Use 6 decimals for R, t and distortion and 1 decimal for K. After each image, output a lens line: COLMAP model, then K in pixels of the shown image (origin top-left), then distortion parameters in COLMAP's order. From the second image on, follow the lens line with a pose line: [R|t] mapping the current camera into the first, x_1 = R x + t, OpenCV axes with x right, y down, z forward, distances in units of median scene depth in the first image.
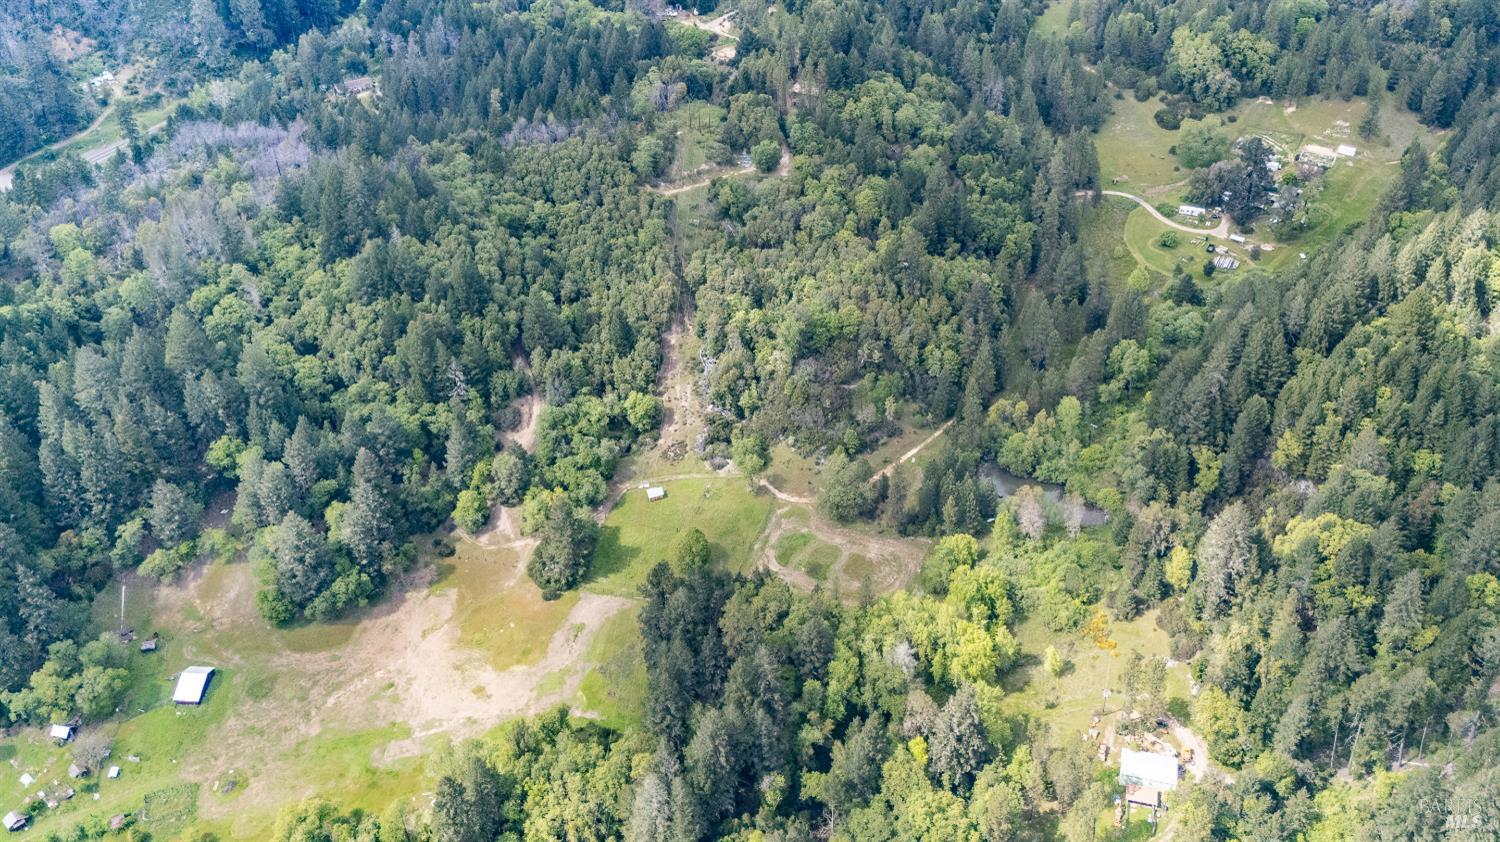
lens RADIAL K [[1106.1, 0, 750.0], [0, 1106.1, 421.0], [0, 0, 1]] dist [0.102128, -0.117334]
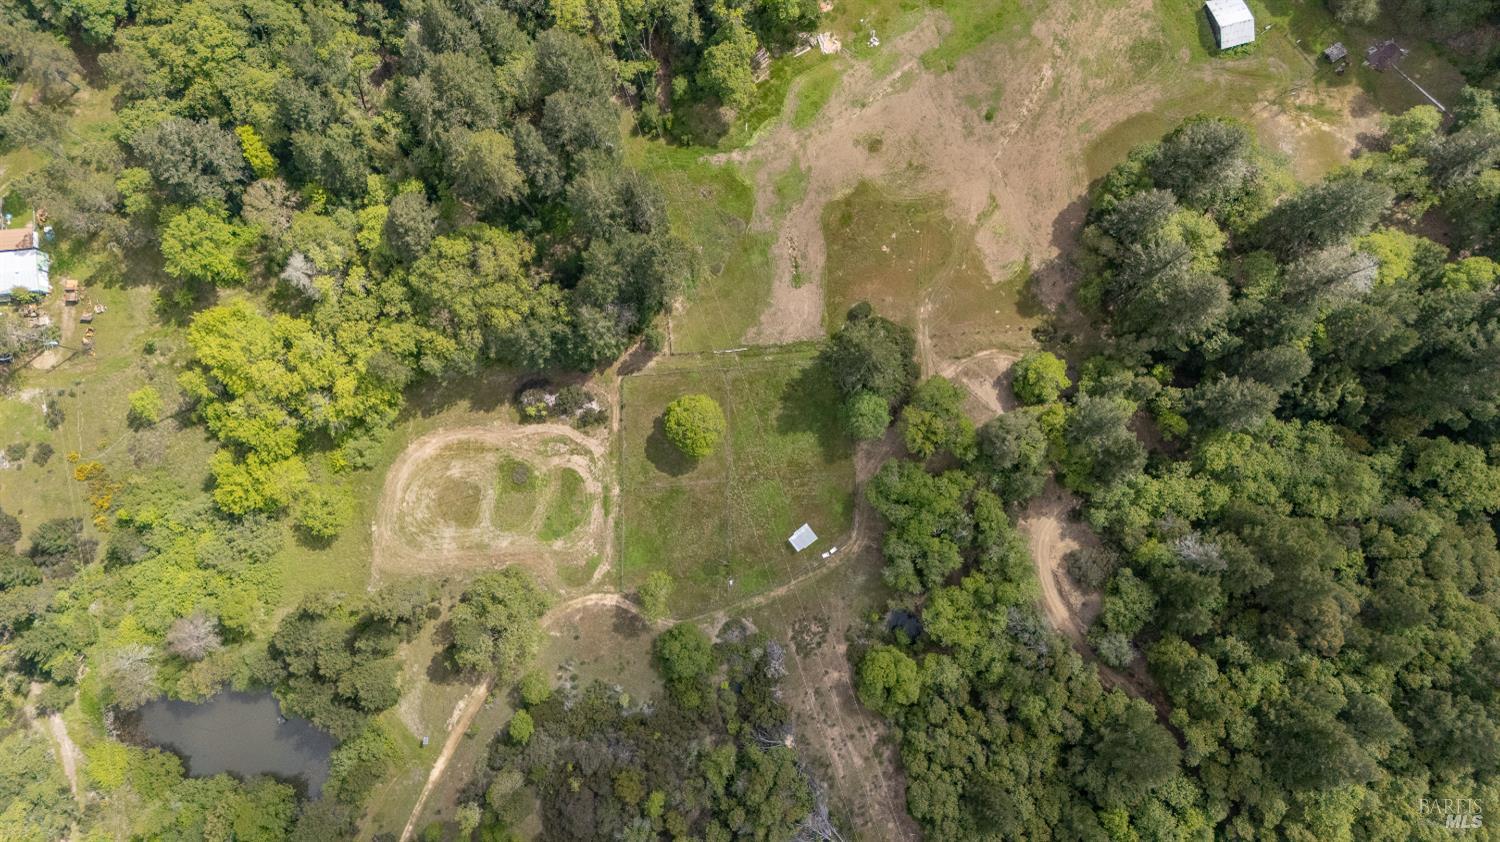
lens RADIAL K [[1106.1, 0, 750.0], [0, 1106.1, 421.0], [0, 0, 1]] dist [0.102128, -0.117334]
pose [[-0.932915, 0.360016, 0.007607, -0.085412], [-0.216455, -0.577536, 0.787147, -0.384510], [0.287779, 0.732694, 0.616719, 0.544392]]
